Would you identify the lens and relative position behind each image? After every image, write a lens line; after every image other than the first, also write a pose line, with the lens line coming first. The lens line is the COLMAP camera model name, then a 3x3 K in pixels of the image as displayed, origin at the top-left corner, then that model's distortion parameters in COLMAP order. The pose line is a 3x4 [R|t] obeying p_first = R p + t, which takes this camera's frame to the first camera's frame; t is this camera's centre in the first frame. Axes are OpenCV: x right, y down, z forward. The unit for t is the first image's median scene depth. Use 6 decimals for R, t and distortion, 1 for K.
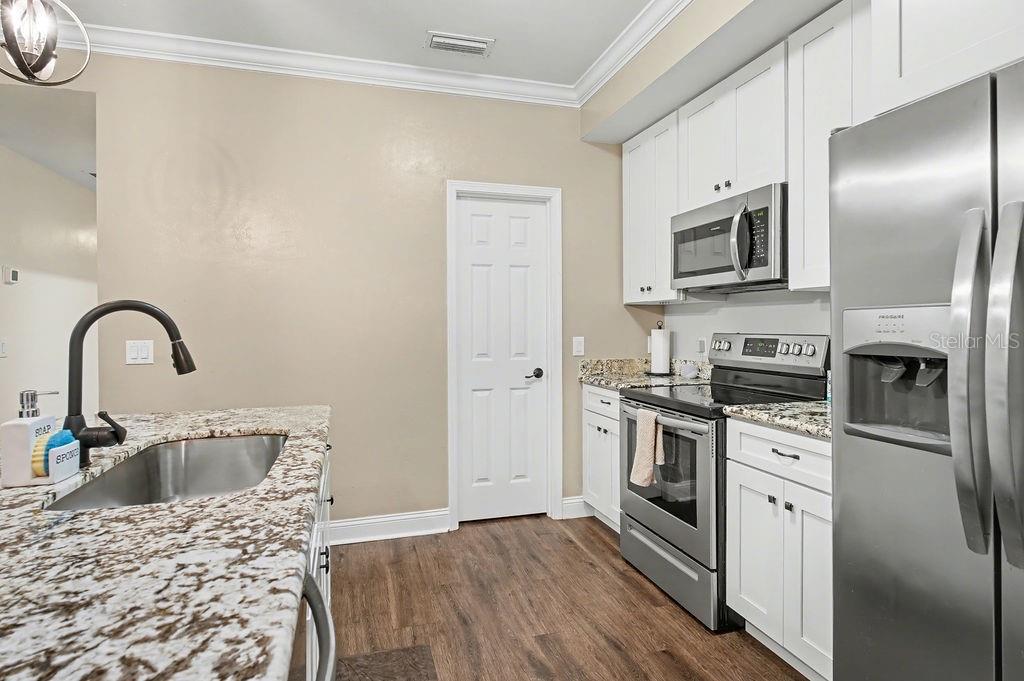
lens RADIAL K [[546.5, 0, 508.7], [0, 546.5, 325.5], [0, 0, 1]] dist [-0.001534, -0.000406]
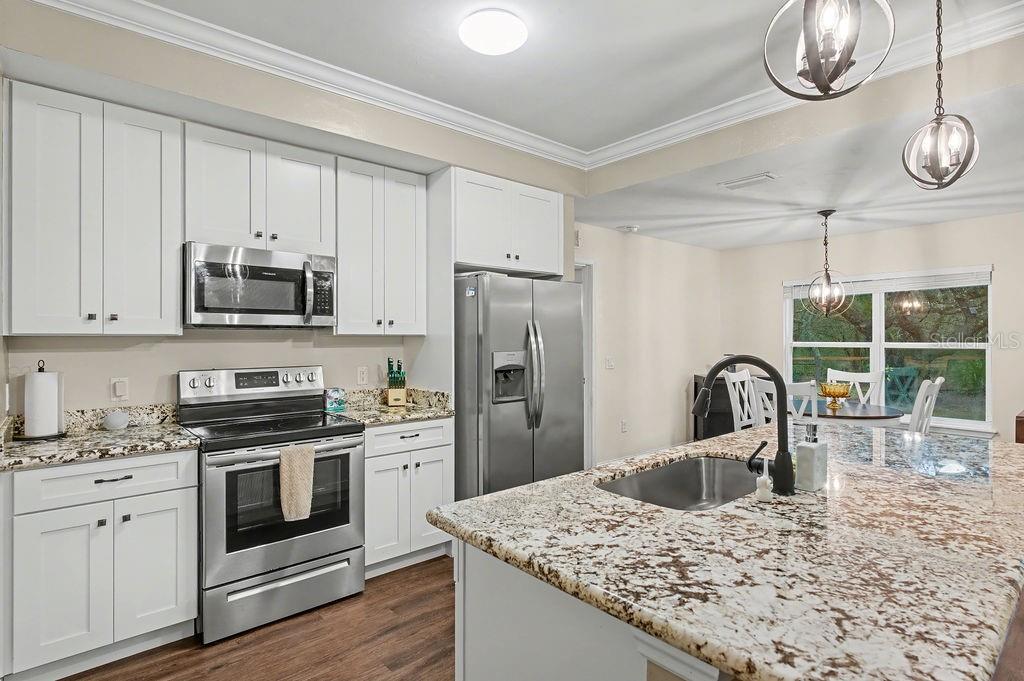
lens RADIAL K [[534.9, 0, 512.0], [0, 534.9, 340.5], [0, 0, 1]] dist [0.001271, 0.000836]
pose [[-0.423428, 0.000421, 0.905930, -0.924678], [0.003664, 0.999993, 0.001248, -0.048960], [-0.905922, 0.003848, -0.423426, 1.175389]]
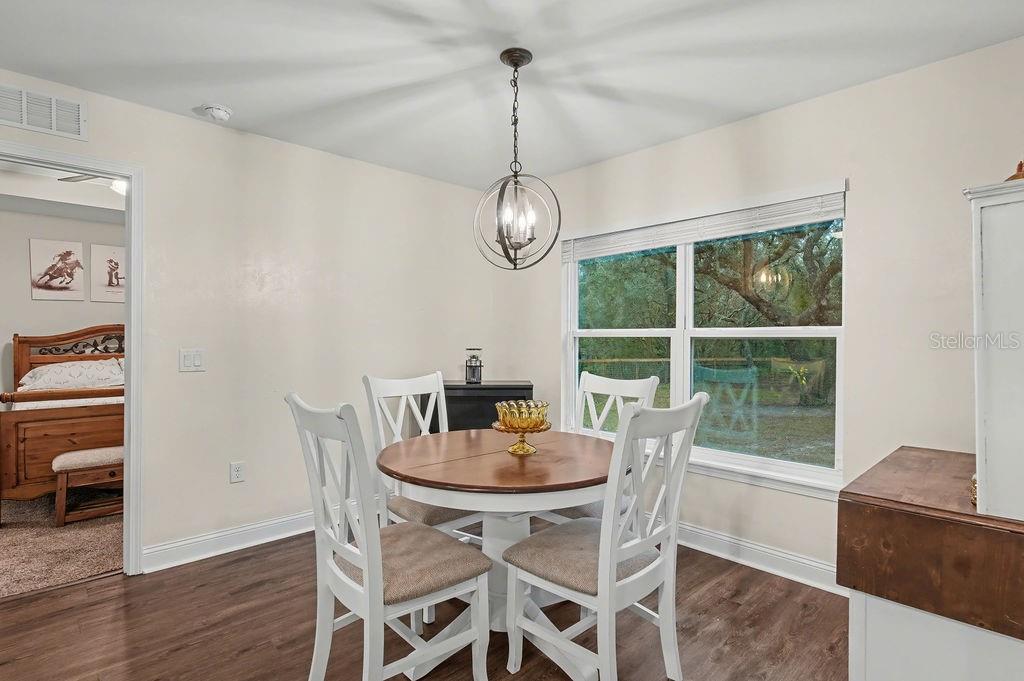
lens RADIAL K [[498.0, 0, 512.0], [0, 498.0, 340.5], [0, 0, 1]] dist [-0.001211, -0.000024]
pose [[-0.474332, -0.005154, 0.880331, -0.781913], [0.008407, 0.999911, 0.010383, -0.039772], [-0.880306, 0.012326, -0.474247, 0.770152]]
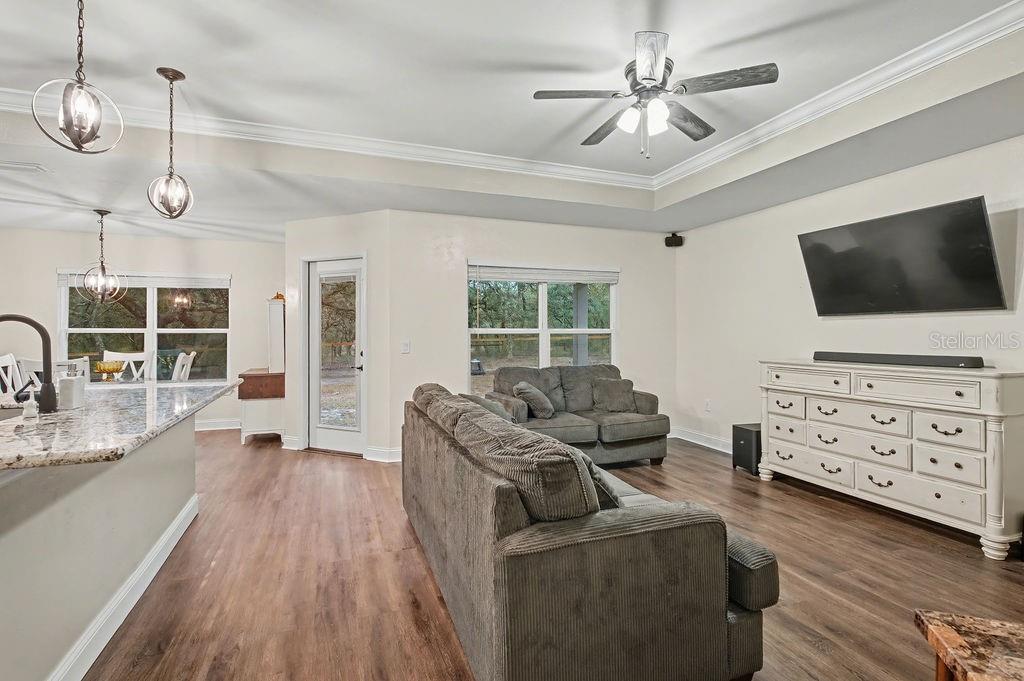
lens RADIAL K [[482.1, 0, 512.4], [0, 482.1, 330.3], [0, 0, 1]] dist [-0.015337, 0.000119]
pose [[-0.995431, 0.004184, -0.095387, -0.986446], [0.004488, 0.999985, -0.002976, -0.036874], [0.095374, -0.003391, -0.995436, 1.248037]]
